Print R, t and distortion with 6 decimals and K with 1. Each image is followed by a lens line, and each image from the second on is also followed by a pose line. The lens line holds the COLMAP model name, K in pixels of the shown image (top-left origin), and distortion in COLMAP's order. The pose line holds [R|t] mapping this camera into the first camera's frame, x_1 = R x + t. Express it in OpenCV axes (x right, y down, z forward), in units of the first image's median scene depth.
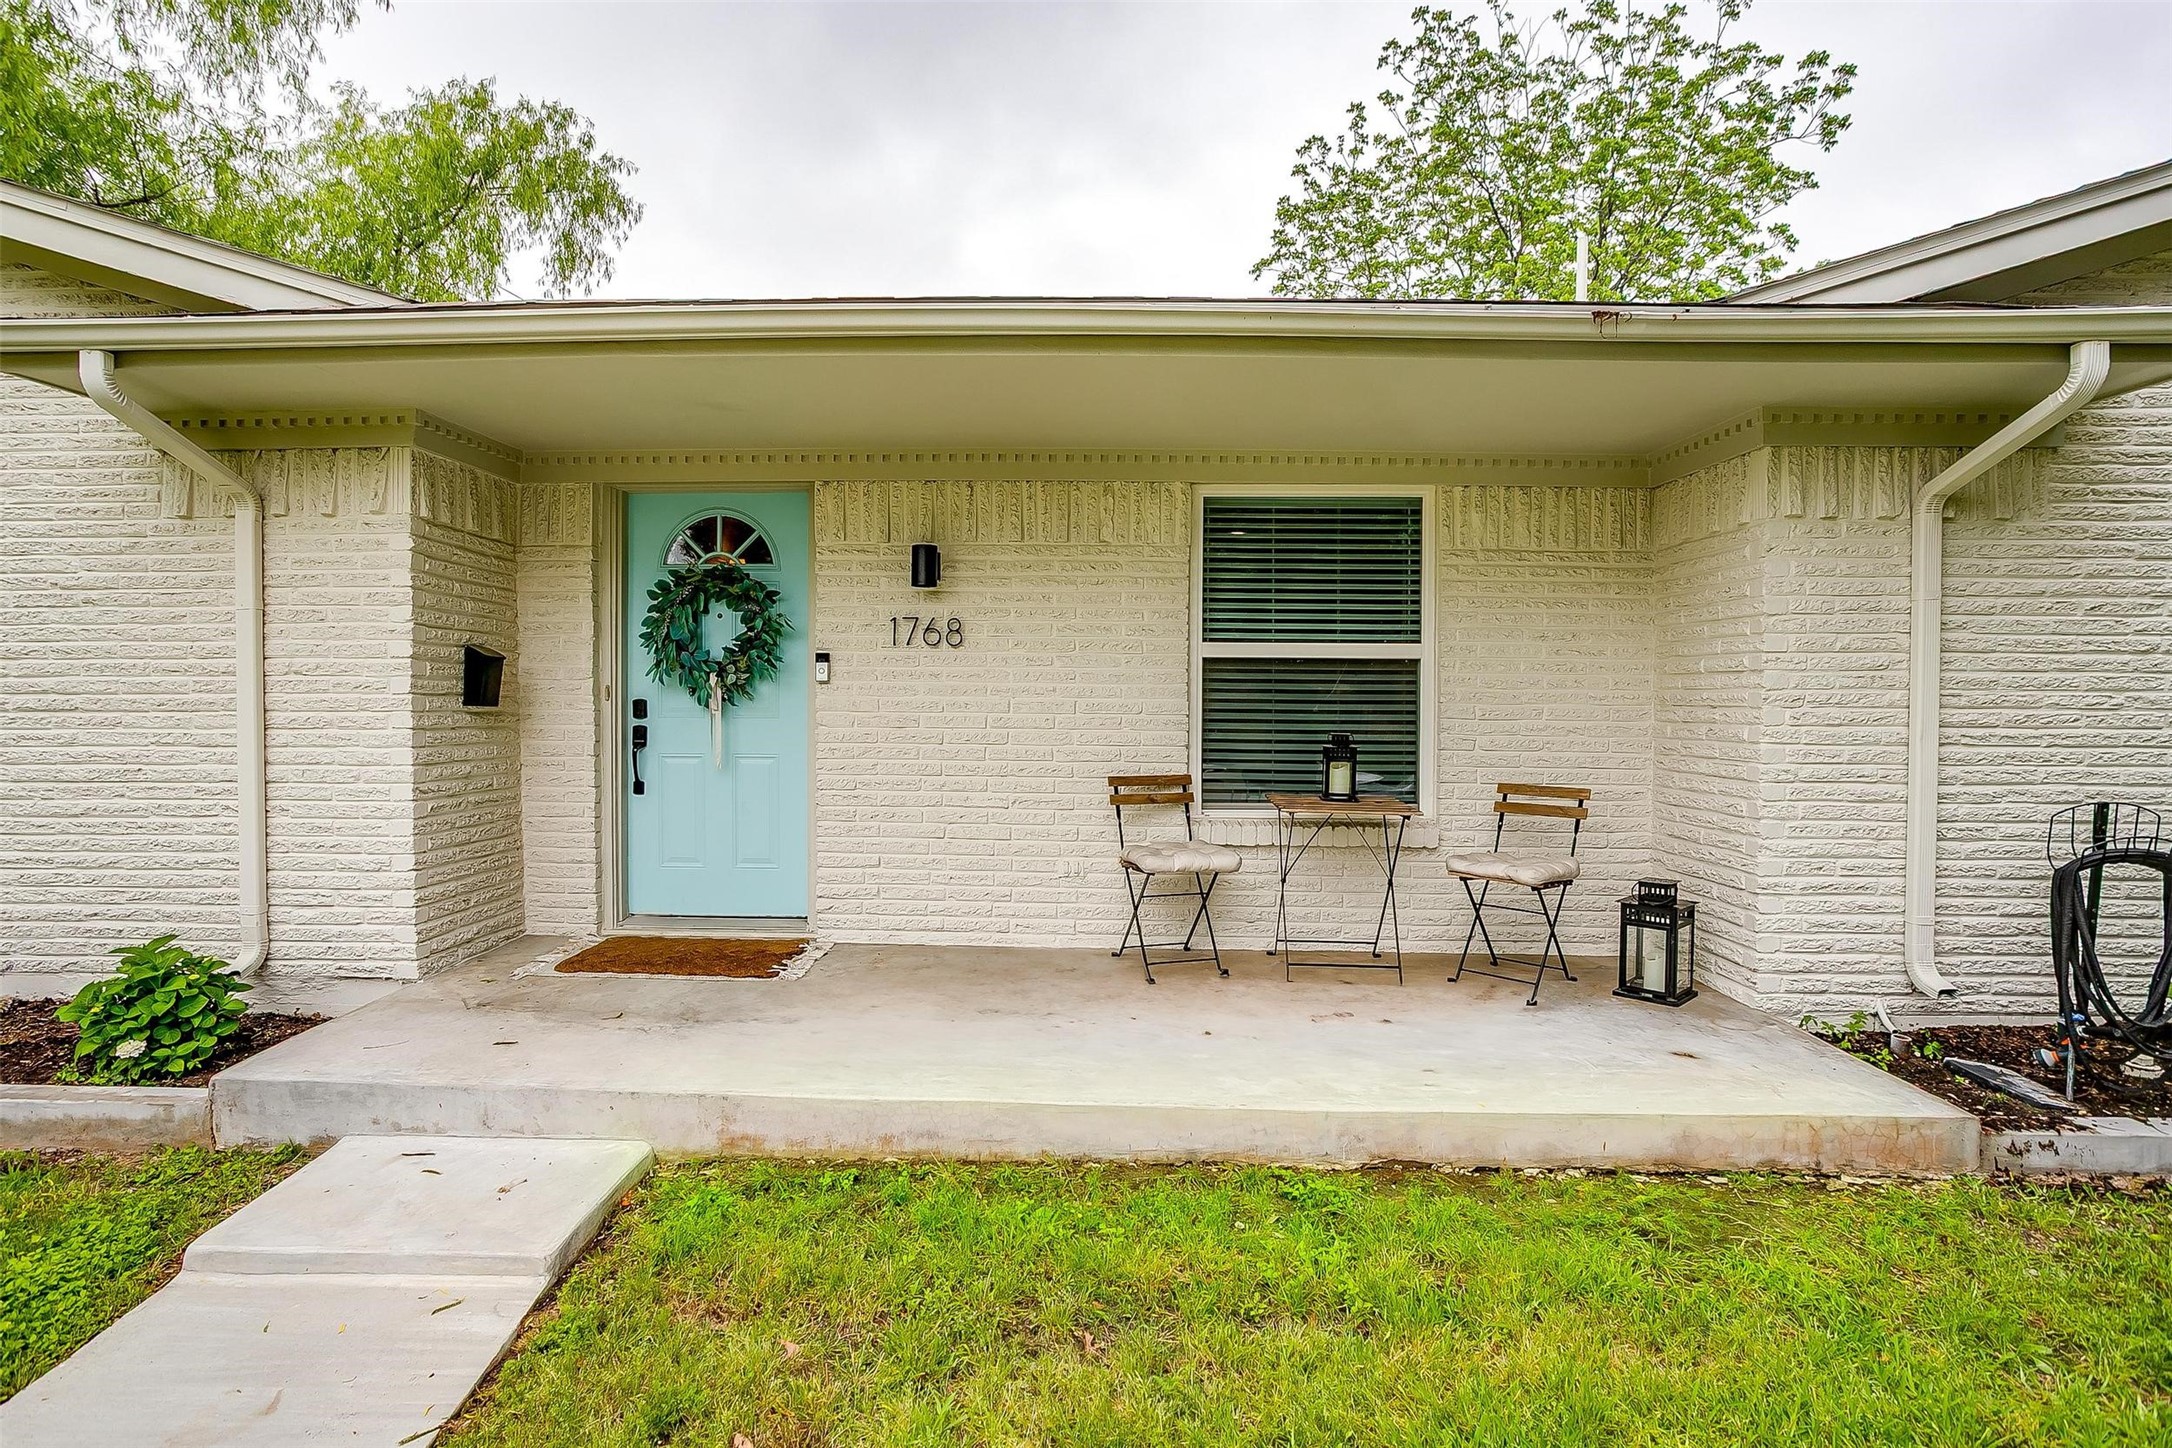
lens RADIAL K [[1123.4, 0, 1098.1], [0, 1123.4, 710.4], [0, 0, 1]] dist [-0.021573, 0.000196]
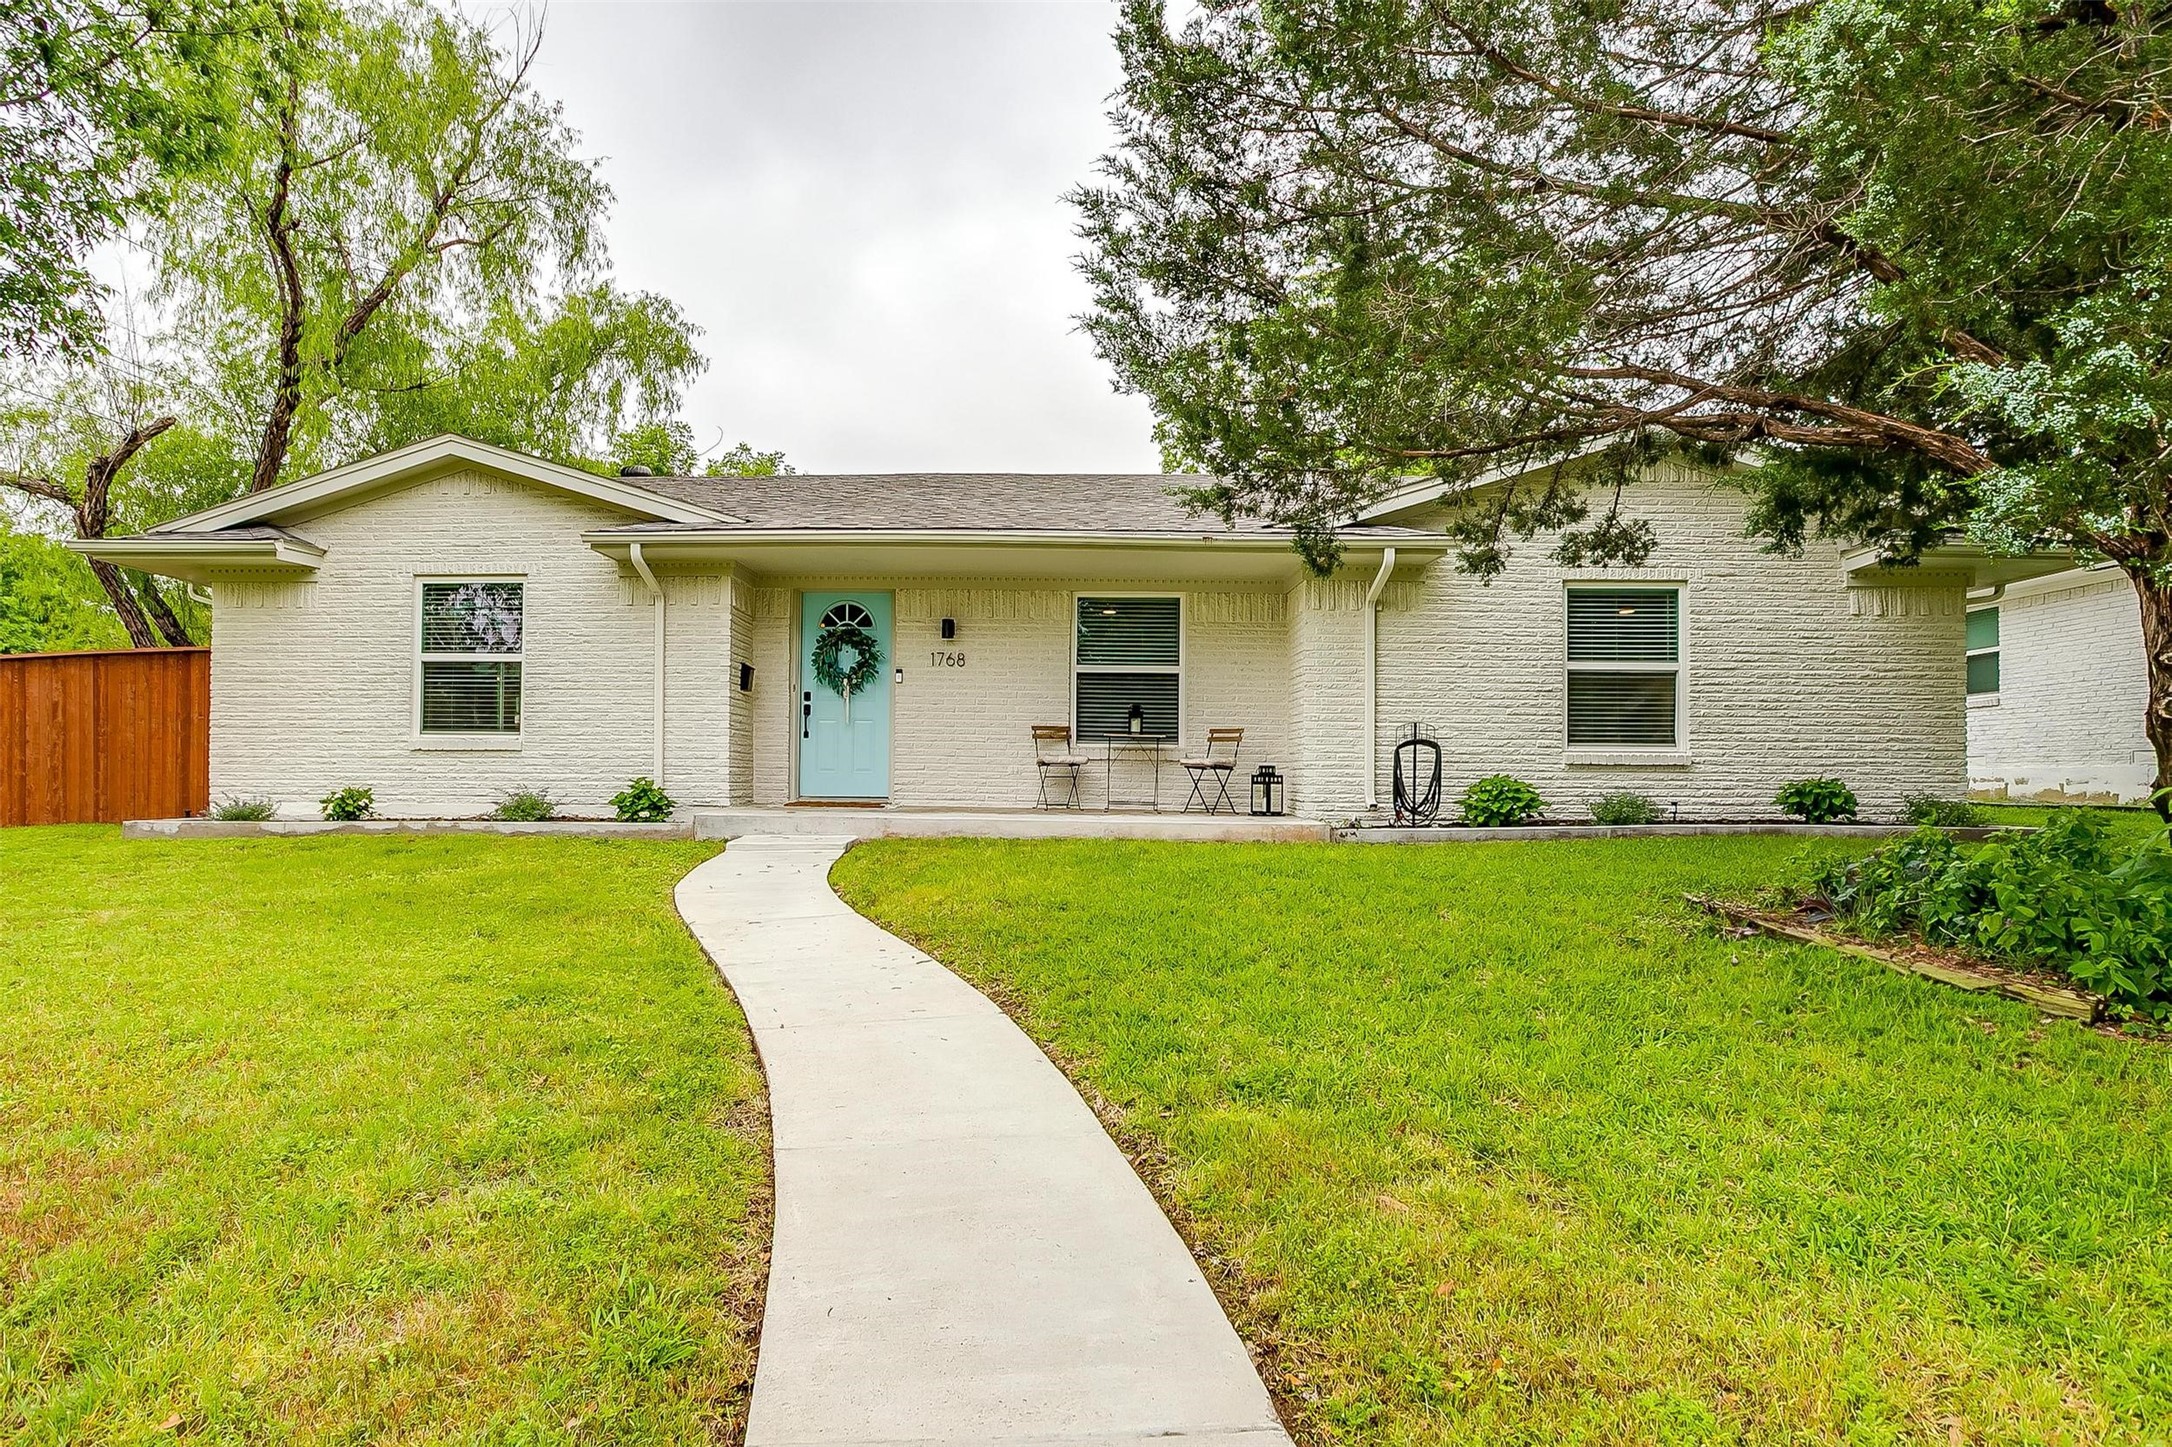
lens RADIAL K [[1123.4, 0, 1072.7], [0, 1123.4, 740.0], [0, 0, 1]] dist [-0.021573, 0.000196]
pose [[0.999973, 0.004230, 0.005981, 0.073106], [-0.004042, 0.999507, -0.031149, 0.149516], [-0.006110, 0.031124, 0.999497, -1.135667]]
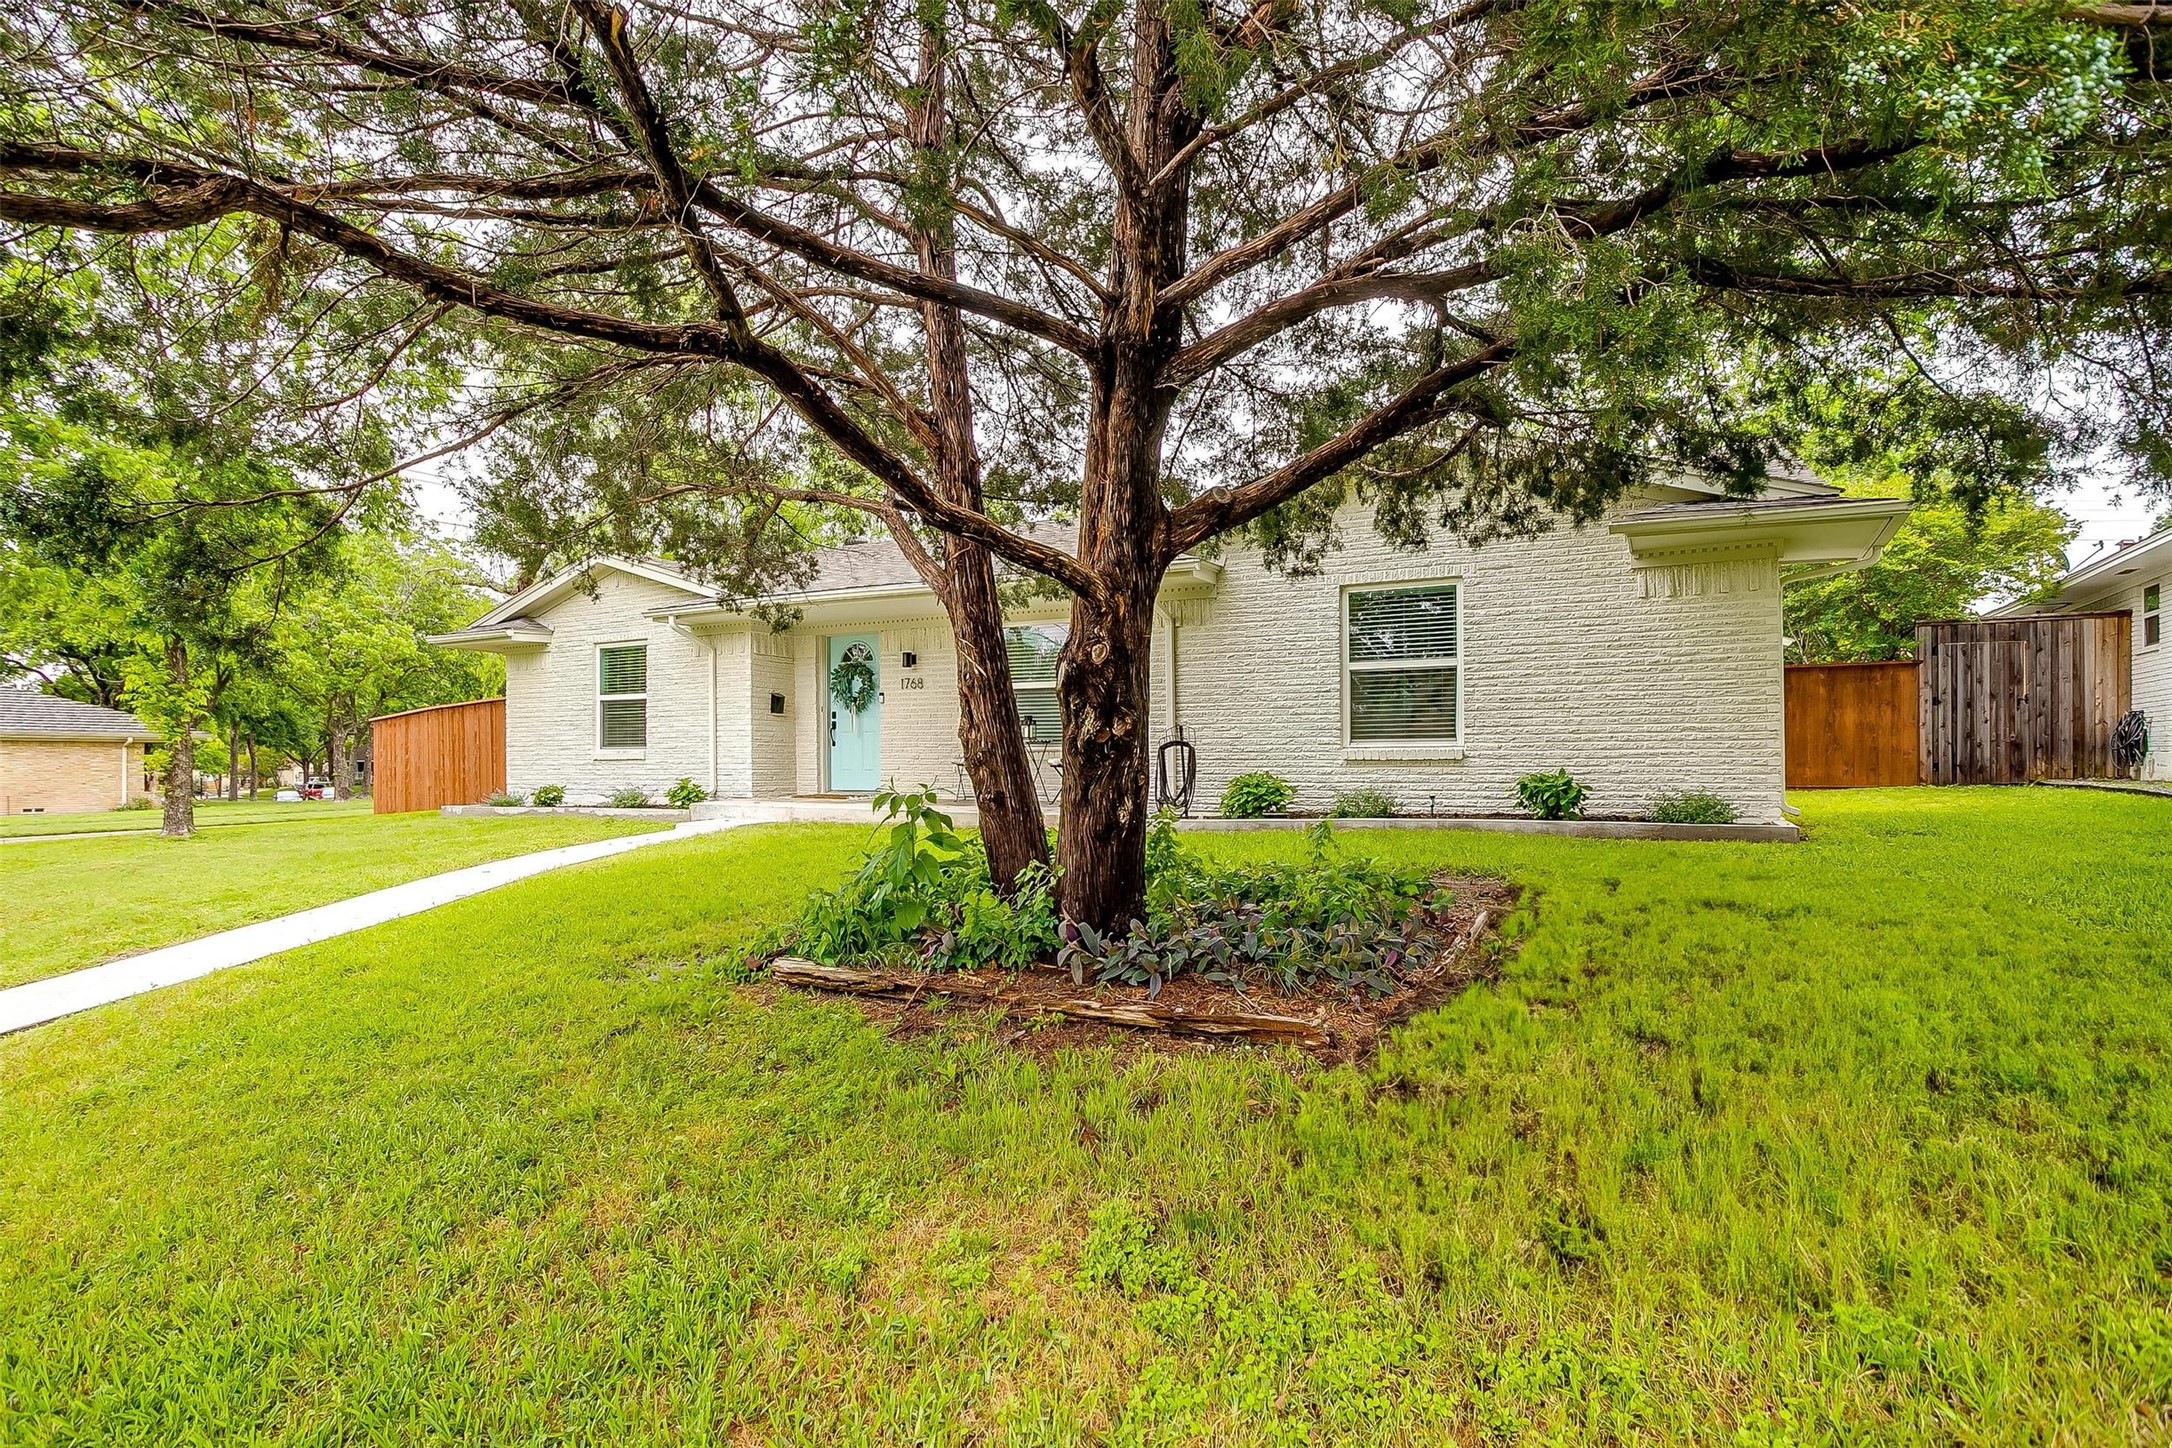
lens RADIAL K [[1123.4, 0, 1086.4], [0, 1123.4, 740.9], [0, 0, 1]] dist [-0.021573, 0.000196]
pose [[0.898256, -0.017074, -0.439141, 1.427832], [0.006574, 0.999655, -0.025420, 0.142425], [0.439424, 0.019947, 0.898058, -1.263758]]
